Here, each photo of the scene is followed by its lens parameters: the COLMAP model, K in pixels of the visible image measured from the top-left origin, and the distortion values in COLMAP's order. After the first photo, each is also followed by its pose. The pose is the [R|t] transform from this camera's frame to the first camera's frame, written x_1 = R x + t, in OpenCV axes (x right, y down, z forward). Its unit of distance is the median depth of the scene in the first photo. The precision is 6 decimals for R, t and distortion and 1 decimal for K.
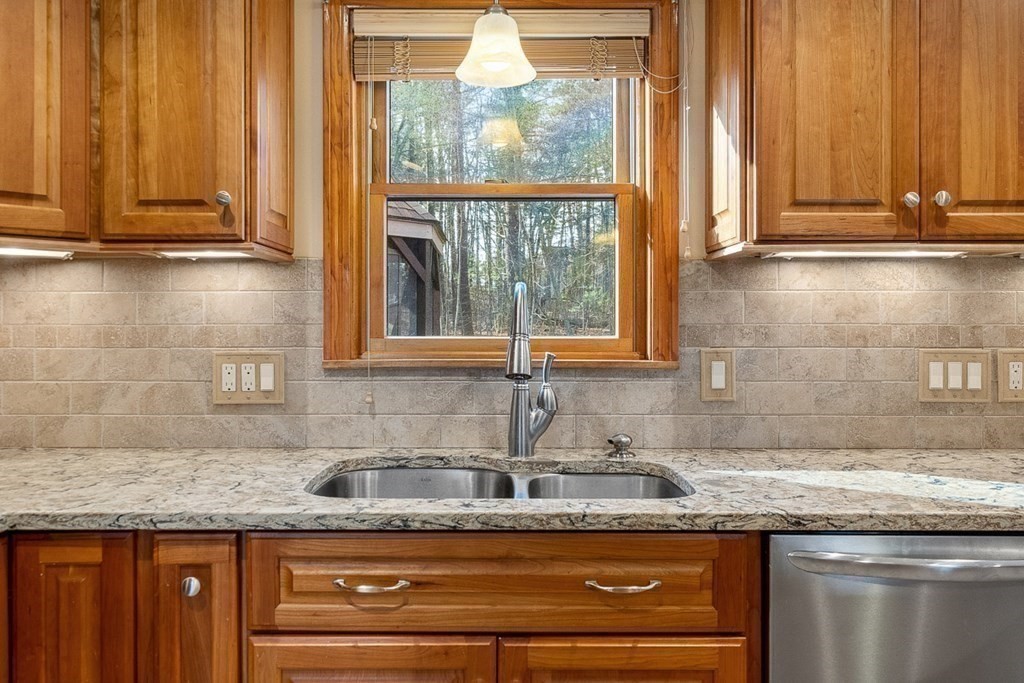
lens RADIAL K [[799.6, 0, 502.0], [0, 799.6, 322.1], [0, 0, 1]] dist [0.002576, 0.001420]
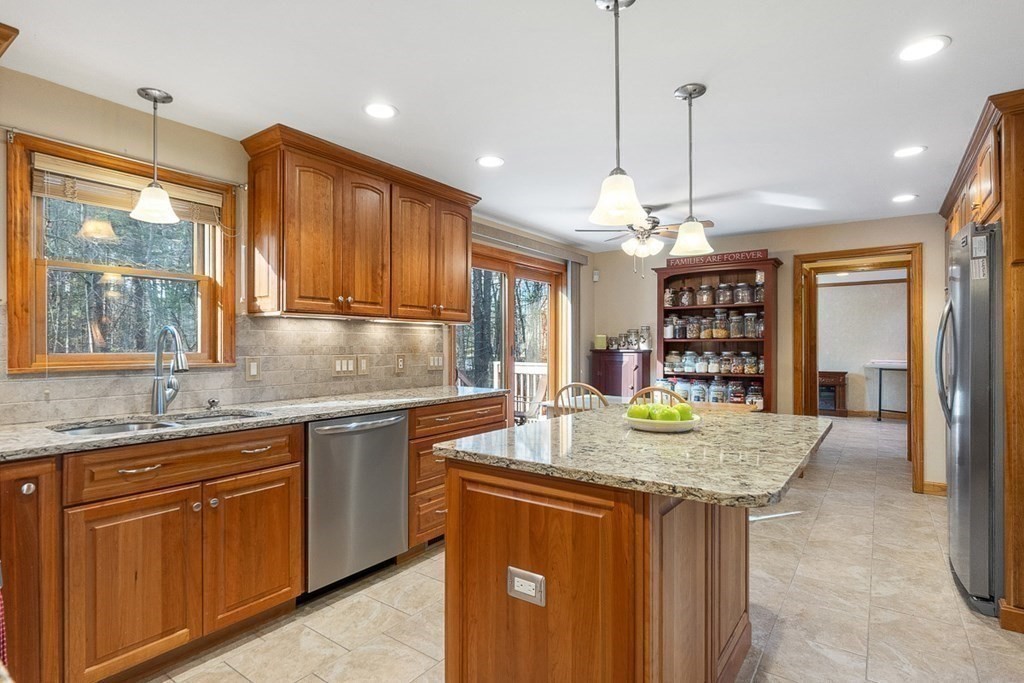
lens RADIAL K [[516.1, 0, 508.7], [0, 516.1, 344.3], [0, 0, 1]] dist [0.001263, 0.000600]
pose [[0.580963, 0.001071, 0.813929, -0.500760], [-0.001183, 0.999999, -0.000471, -0.000947], [-0.813929, -0.000690, 0.580964, -0.410295]]
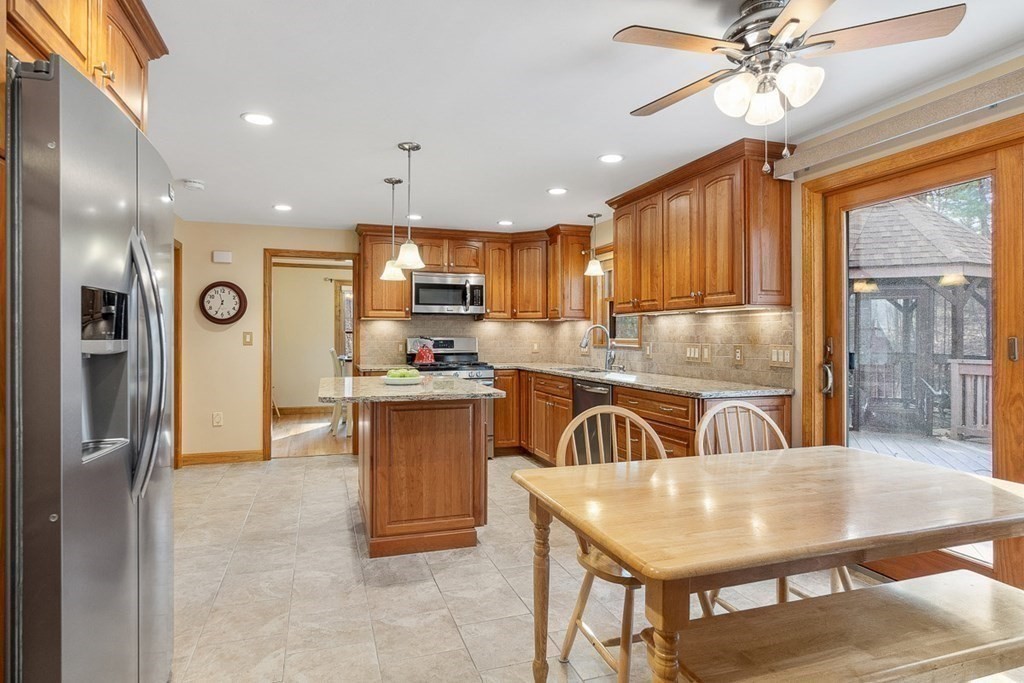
lens RADIAL K [[569.3, 0, 508.7], [0, 569.3, 335.6], [0, 0, 1]] dist [-0.000098, 0.000075]
pose [[0.322993, 0.001356, -0.946400, 2.468153], [0.000171, 0.999999, 0.001492, 0.000911], [0.946401, -0.000644, 0.322992, -0.337770]]
